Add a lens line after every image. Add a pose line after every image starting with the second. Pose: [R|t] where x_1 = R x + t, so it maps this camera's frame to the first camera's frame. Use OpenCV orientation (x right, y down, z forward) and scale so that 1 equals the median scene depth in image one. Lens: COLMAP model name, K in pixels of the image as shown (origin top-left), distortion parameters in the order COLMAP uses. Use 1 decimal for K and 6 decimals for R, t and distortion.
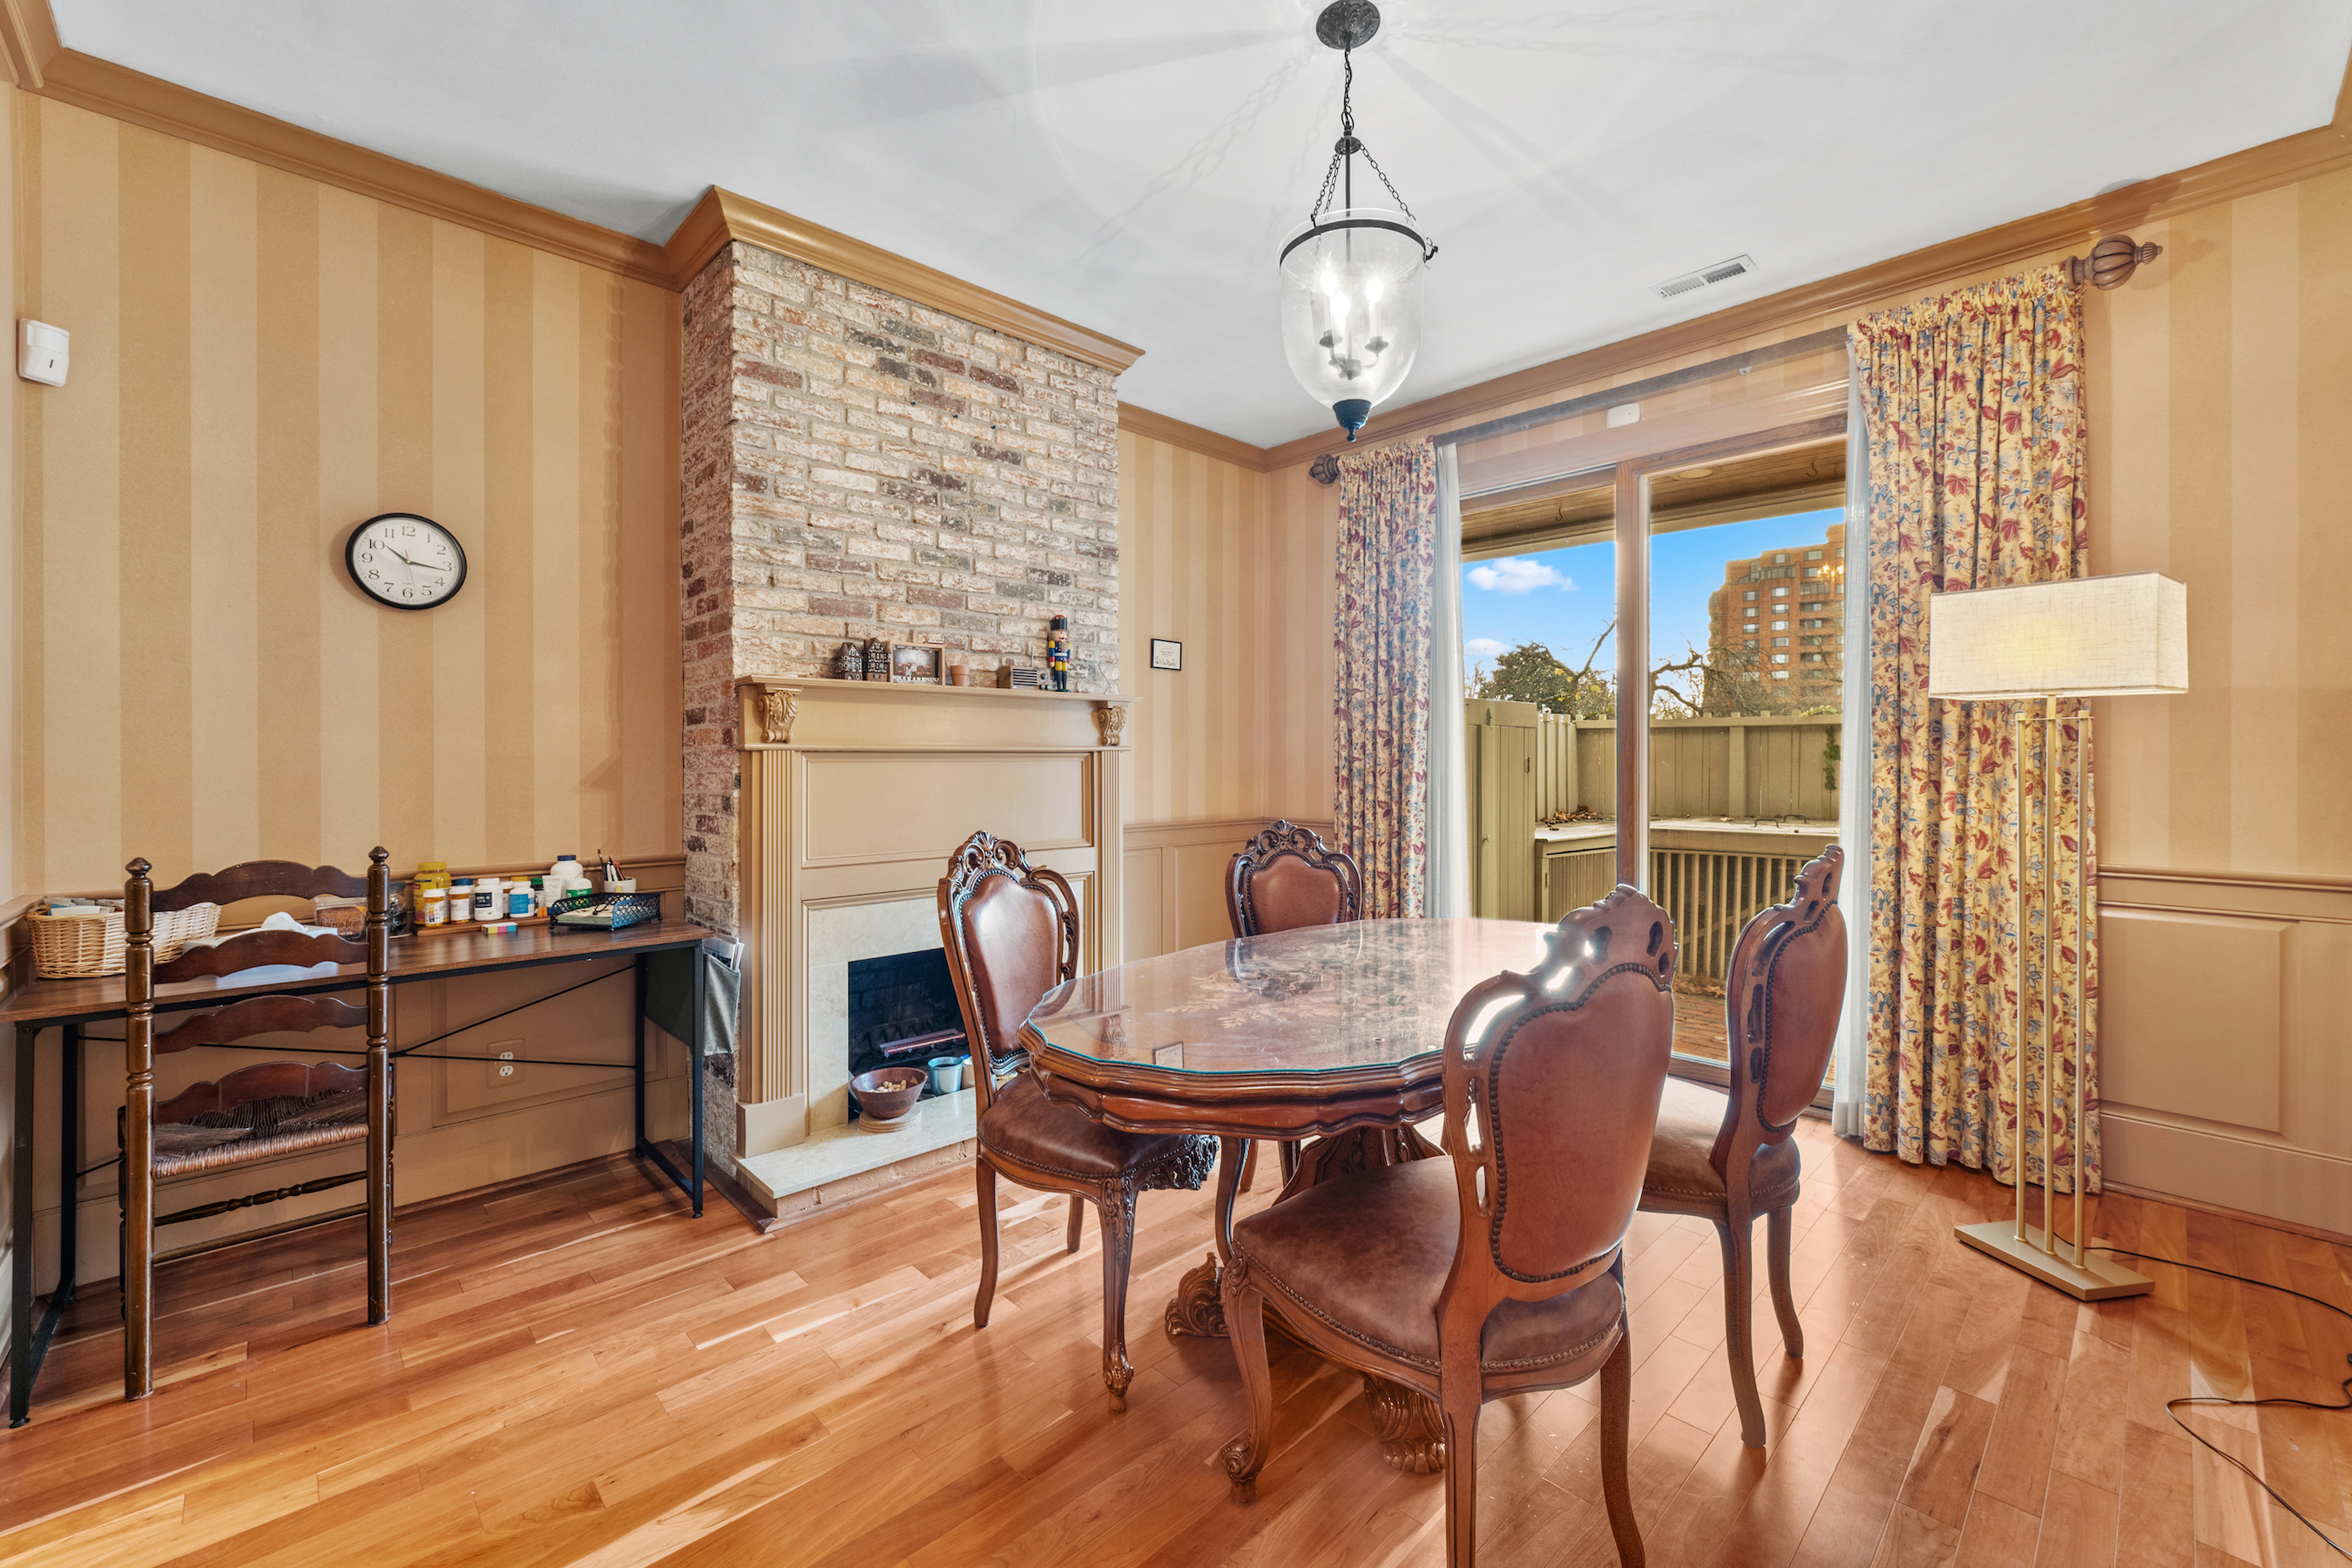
lens RADIAL K [[961.2, 0, 1180.0], [0, 961.2, 761.9], [0, 0, 1]] dist [-0.008550, -0.000615]
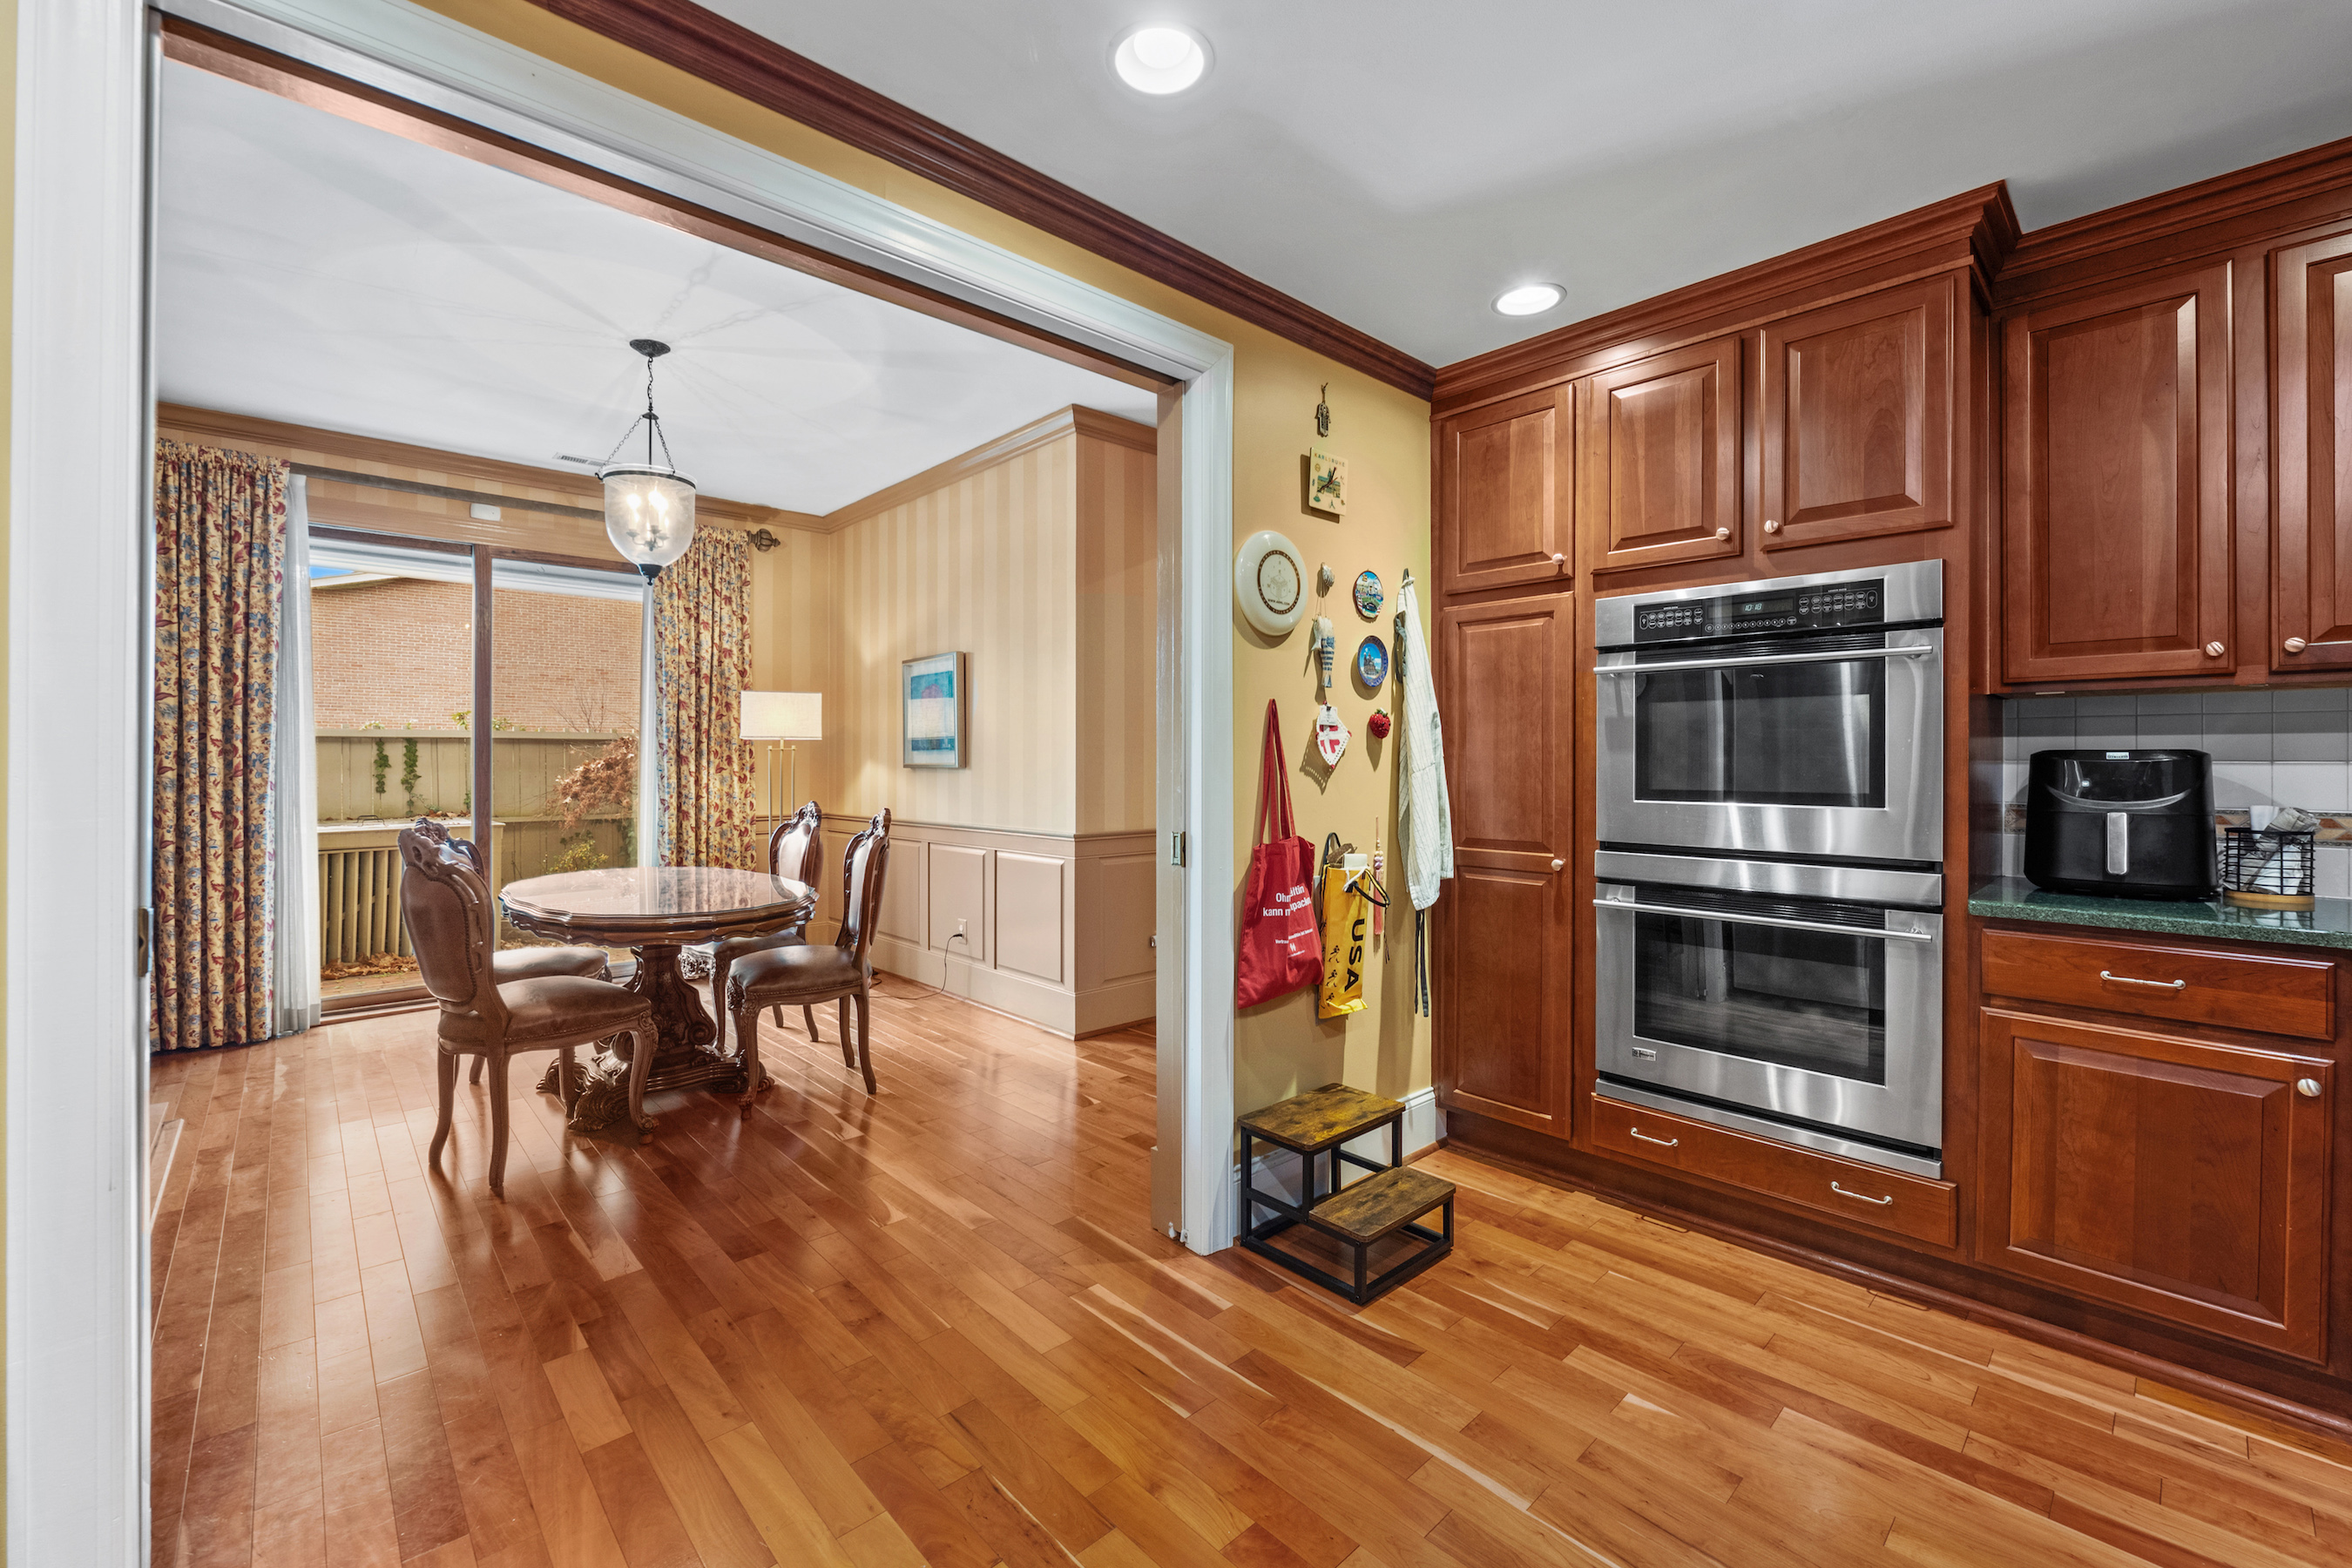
lens RADIAL K [[961.2, 0, 1180.0], [0, 961.2, 761.9], [0, 0, 1]] dist [-0.008550, -0.000615]
pose [[0.015566, 0.002275, 0.999876, -1.012857], [0.006351, 0.999977, -0.002374, -0.001119], [-0.999859, 0.006387, 0.015551, 0.005363]]
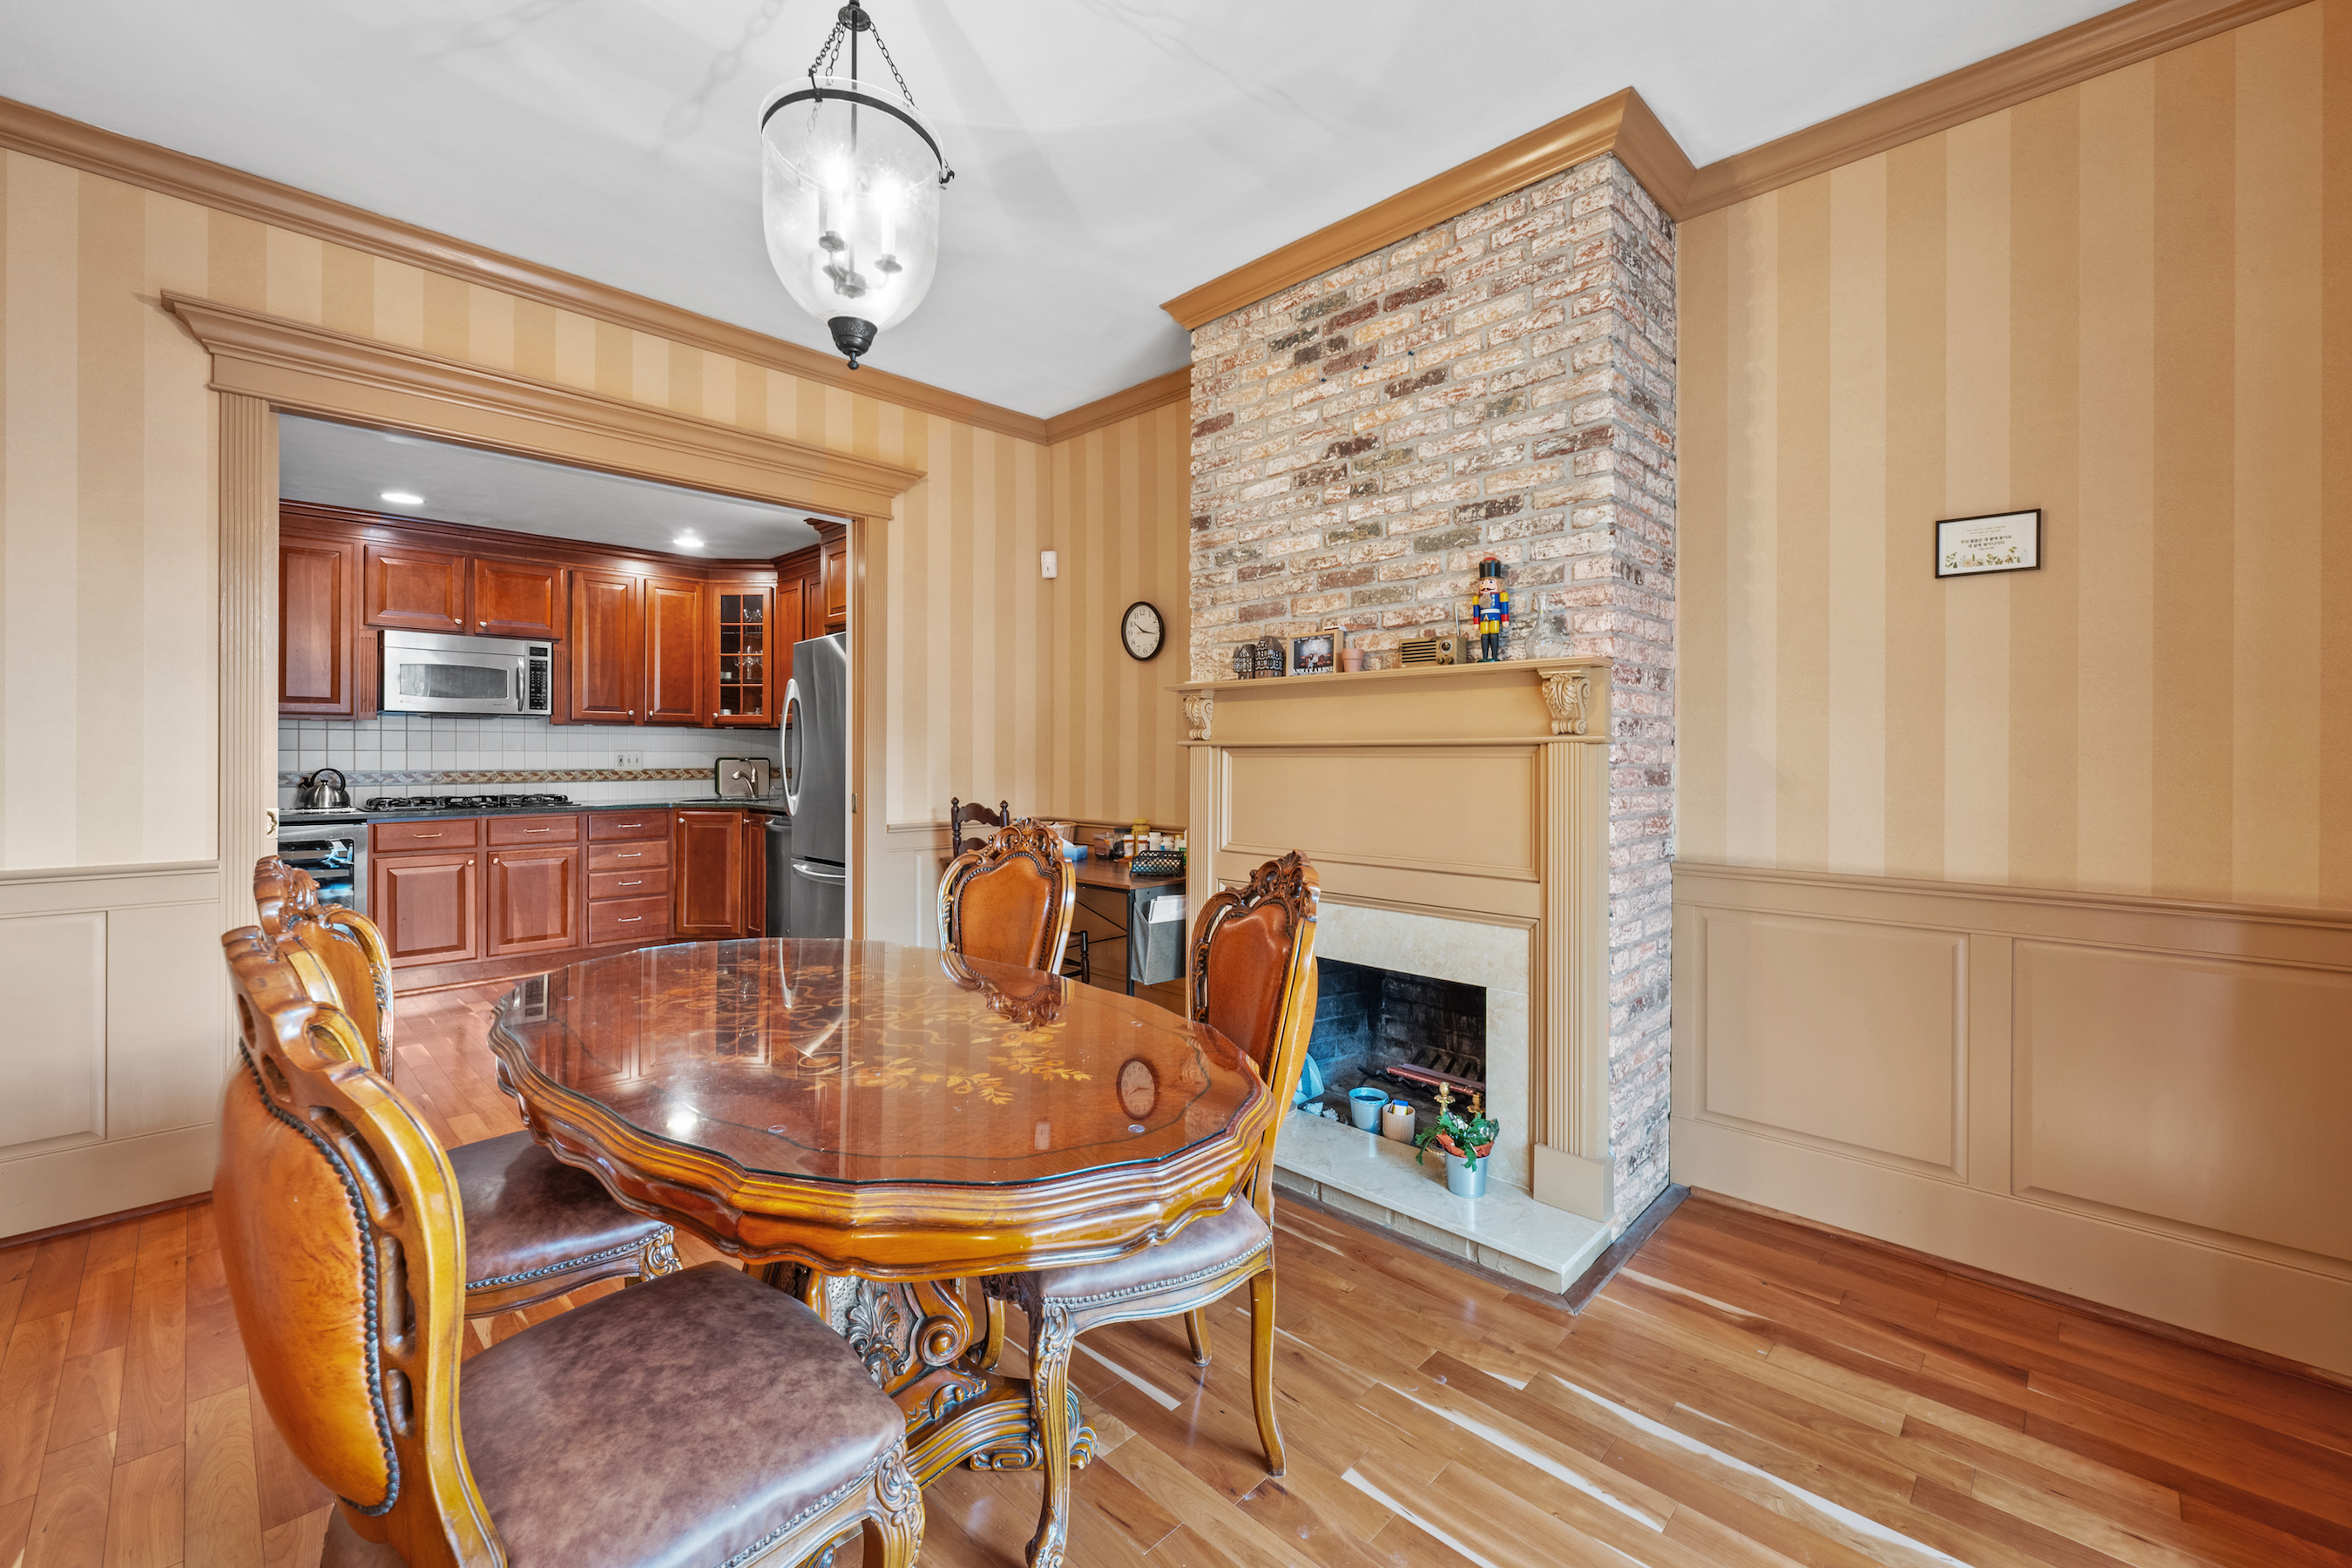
lens RADIAL K [[961.2, 0, 1180.0], [0, 961.2, 761.9], [0, 0, 1]] dist [-0.008550, -0.000615]
pose [[0.036627, 0.005645, -0.999313, 0.670398], [-0.007917, 0.999954, 0.005358, 0.001061], [0.999298, 0.007715, 0.036670, 0.825943]]
